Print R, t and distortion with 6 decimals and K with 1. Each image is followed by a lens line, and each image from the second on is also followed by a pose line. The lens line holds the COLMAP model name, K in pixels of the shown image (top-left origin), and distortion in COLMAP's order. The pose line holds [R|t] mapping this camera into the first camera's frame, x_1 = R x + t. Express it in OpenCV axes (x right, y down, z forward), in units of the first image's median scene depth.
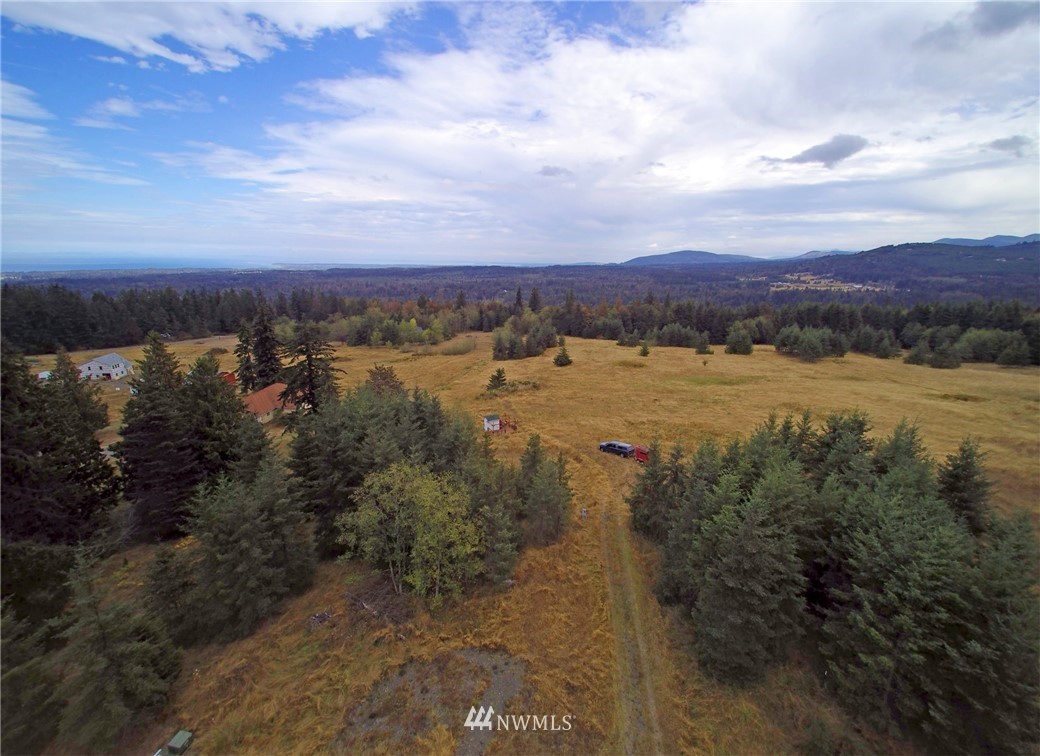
lens RADIAL K [[1383.7, 0, 520.0], [0, 1383.7, 378.0], [0, 0, 1]] dist [0.110368, -0.061720]
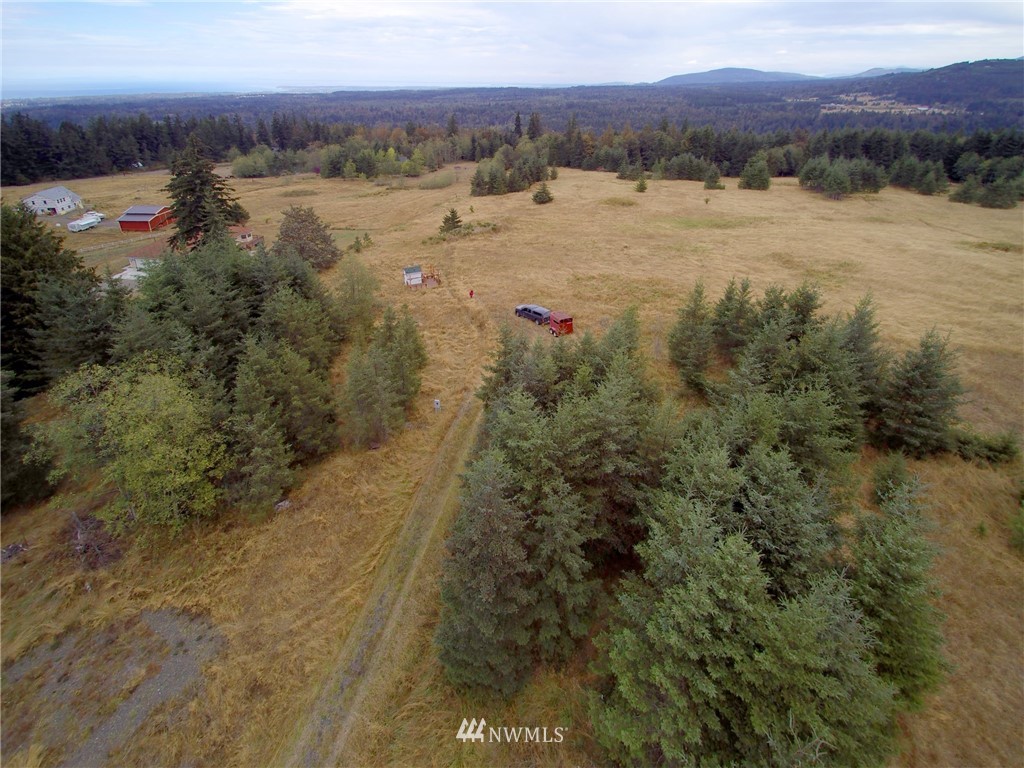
lens RADIAL K [[1131.1, 0, 512.0], [0, 1131.1, 384.0], [0, 0, 1]] dist [0.136419, -0.485401]
pose [[0.982407, 0.041416, -0.182104, 0.142146], [-0.008168, 0.983695, 0.179658, -0.024133], [0.186575, -0.175010, 0.966727, 0.241572]]
